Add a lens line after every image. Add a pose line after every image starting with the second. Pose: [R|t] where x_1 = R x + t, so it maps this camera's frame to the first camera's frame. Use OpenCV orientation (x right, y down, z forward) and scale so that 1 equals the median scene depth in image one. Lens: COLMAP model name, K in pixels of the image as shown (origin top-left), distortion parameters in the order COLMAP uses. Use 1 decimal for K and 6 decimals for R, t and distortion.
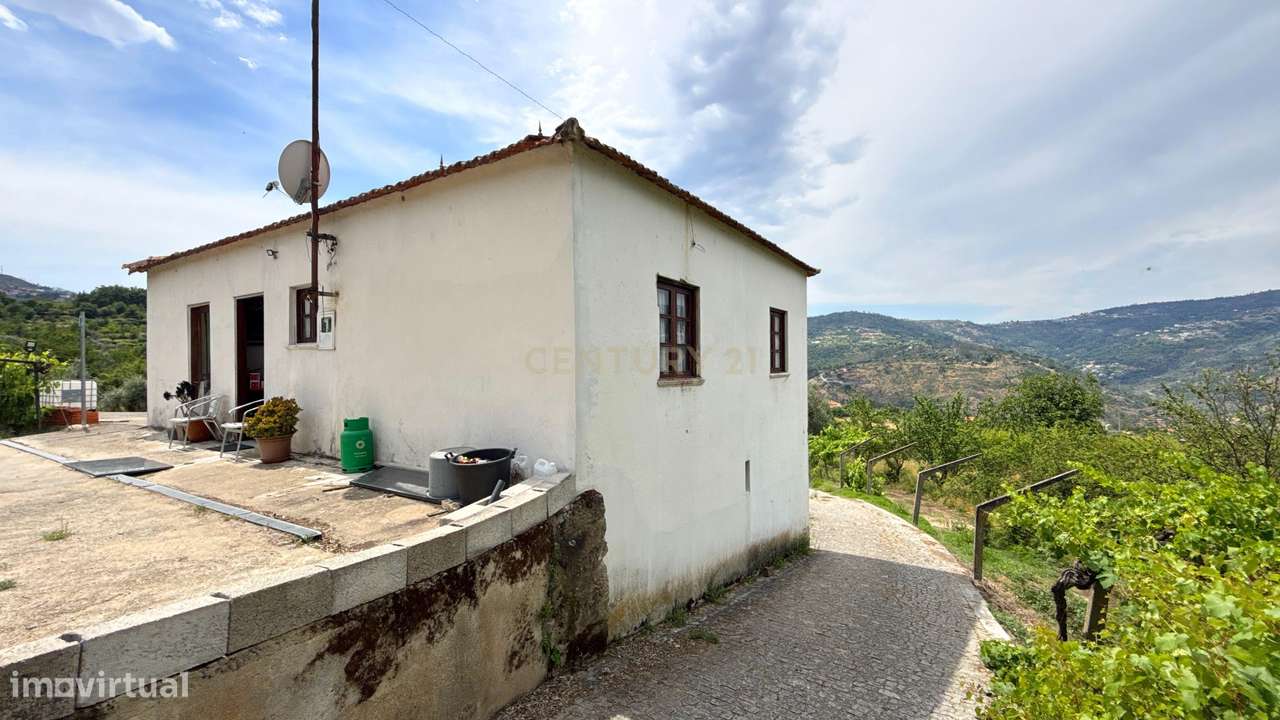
lens RADIAL K [[510.8, 0, 640.0], [0, 510.8, 360.0], [0, 0, 1]] dist [0.001160, 0.000216]
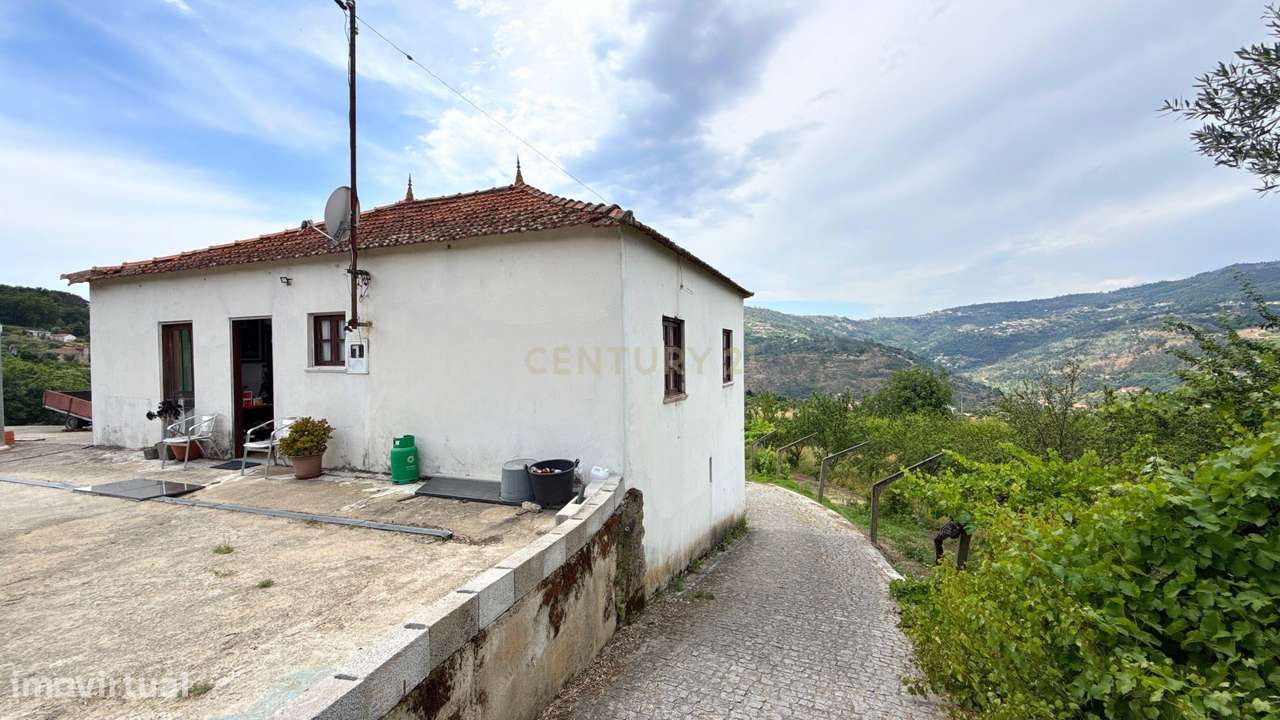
lens RADIAL K [[510.8, 0, 640.0], [0, 510.8, 360.0], [0, 0, 1]] dist [0.001160, 0.000216]
pose [[0.981890, -0.004558, 0.189399, -0.216497], [0.001822, 0.999892, 0.014617, -0.062769], [-0.189445, -0.014007, 0.981791, -0.191189]]
